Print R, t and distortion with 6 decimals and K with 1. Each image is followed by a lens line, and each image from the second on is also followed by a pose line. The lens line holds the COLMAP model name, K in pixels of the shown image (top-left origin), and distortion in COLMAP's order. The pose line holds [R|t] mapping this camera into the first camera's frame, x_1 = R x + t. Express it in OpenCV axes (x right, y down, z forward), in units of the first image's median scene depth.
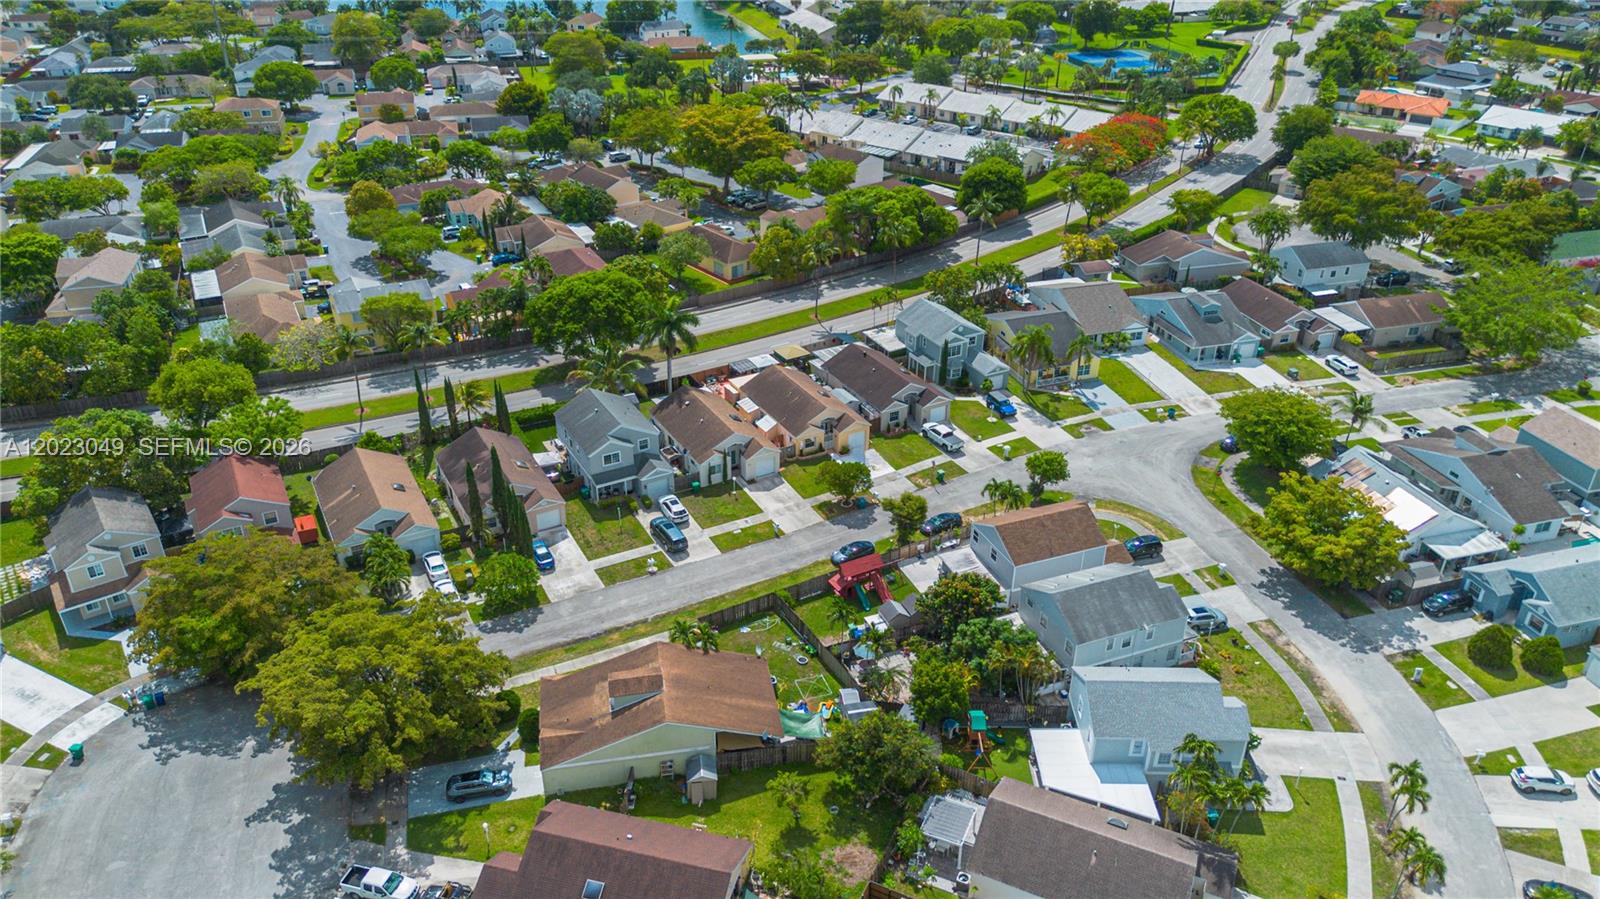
lens RADIAL K [[1134.8, 0, 796.7], [0, 1134.8, 447.8], [0, 0, 1]] dist [0.066607, -0.063424]
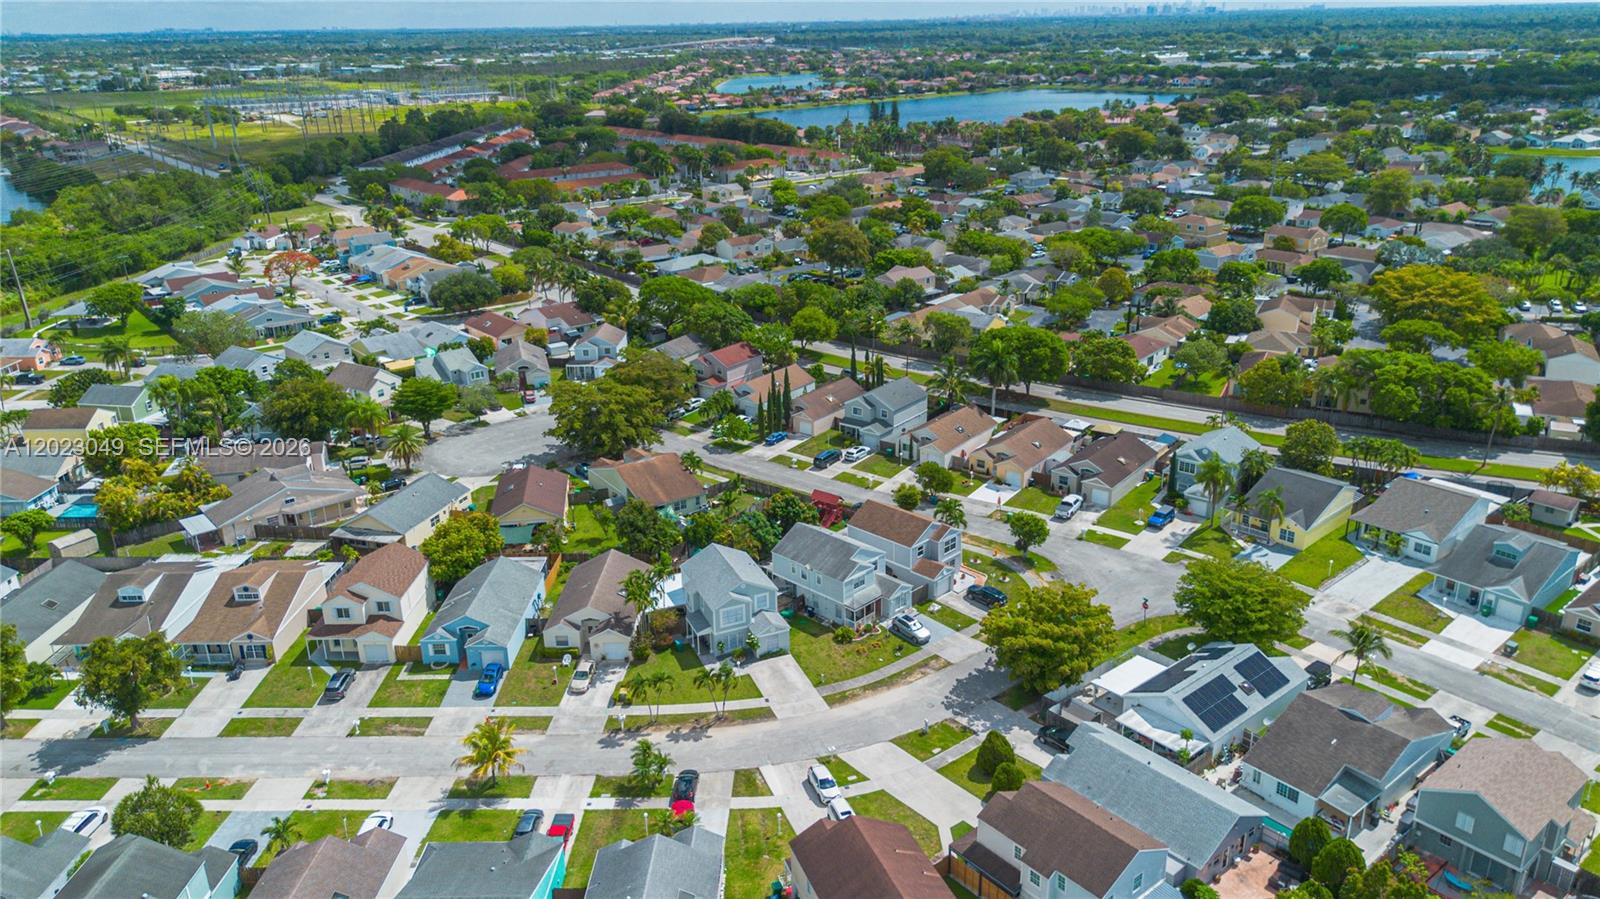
lens RADIAL K [[1113.4, 0, 736.1], [0, 1113.4, 446.9], [0, 0, 1]] dist [-0.002198, -0.062104]
pose [[0.347051, 0.309494, -0.885307, 0.885237], [-0.415945, 0.896854, 0.150475, -0.083083], [0.840563, 0.316016, 0.439987, 0.201704]]
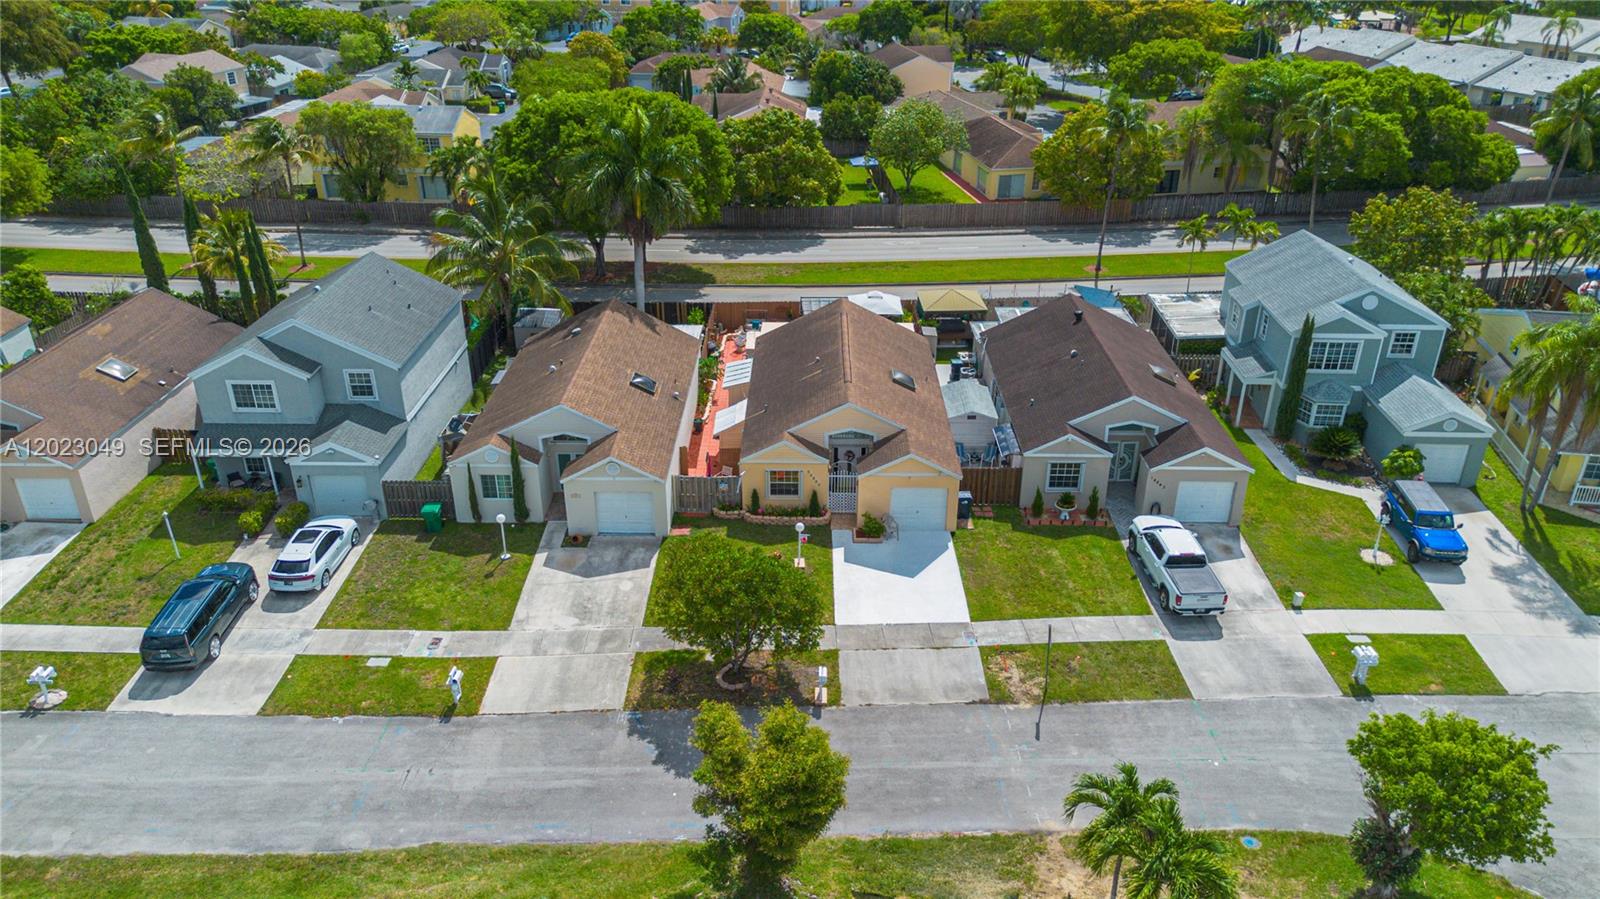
lens RADIAL K [[1134.8, 0, 796.7], [0, 1134.8, 447.8], [0, 0, 1]] dist [0.066607, -0.063424]
pose [[0.868233, 0.214657, -0.447320, 0.159942], [-0.235769, 0.971770, 0.008707, -0.017966], [0.436561, 0.097905, 0.894332, 0.590113]]
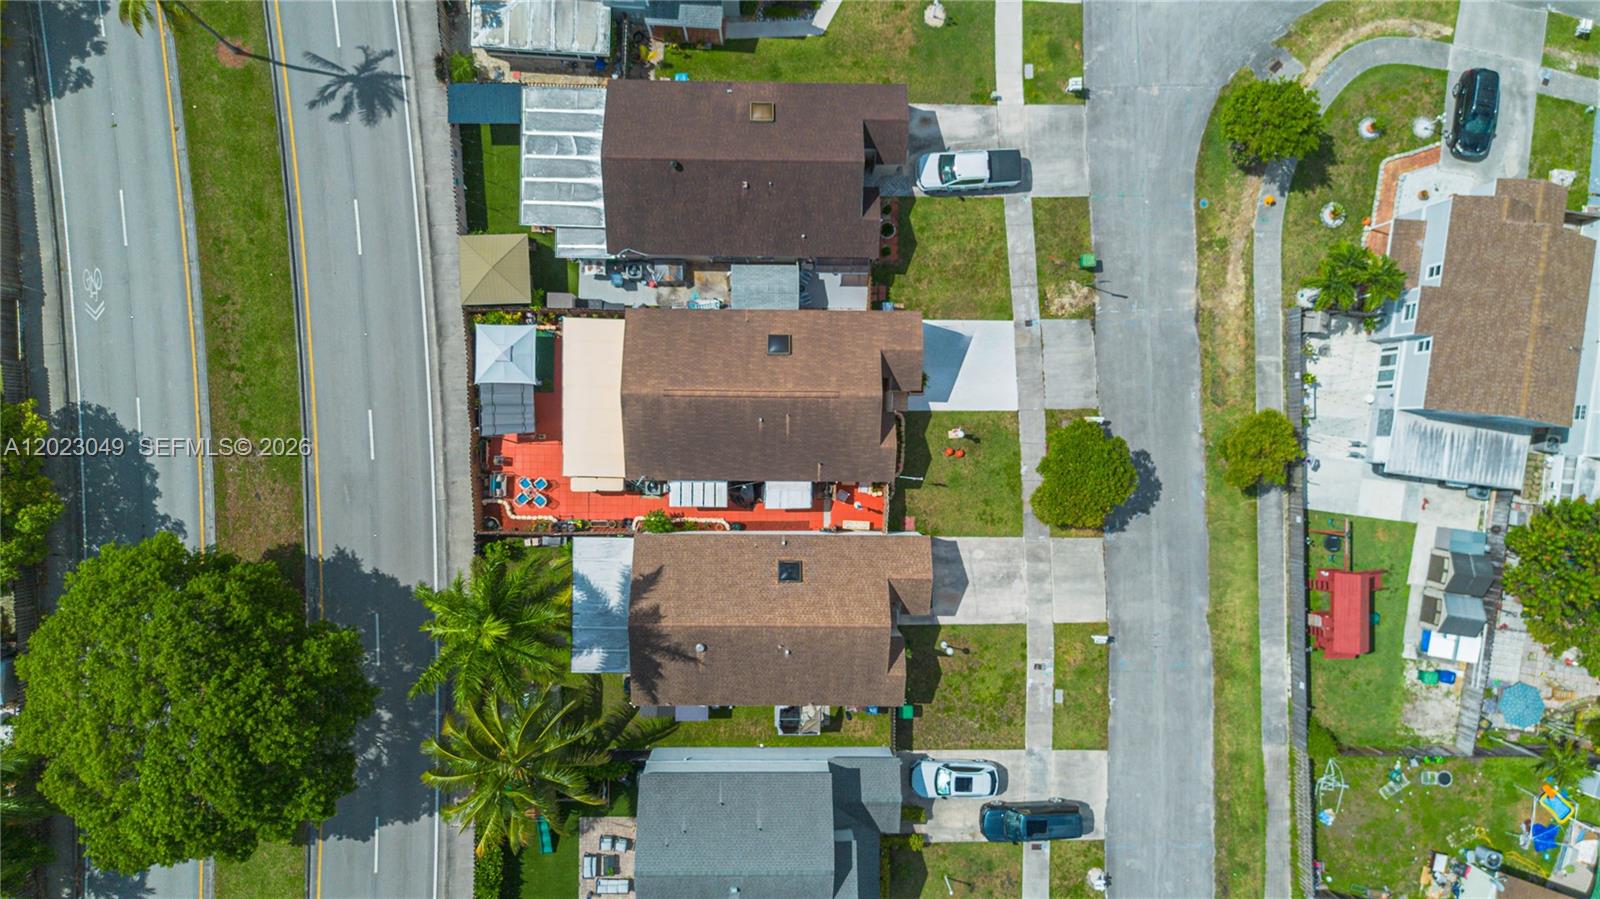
lens RADIAL K [[1134.8, 0, 796.7], [0, 1134.8, 447.8], [0, 0, 1]] dist [0.066607, -0.063424]
pose [[0.488773, -0.872406, 0.003011, -0.008915], [0.394854, 0.224296, 0.890944, -0.400069], [-0.777940, -0.434281, 0.454102, 0.719880]]
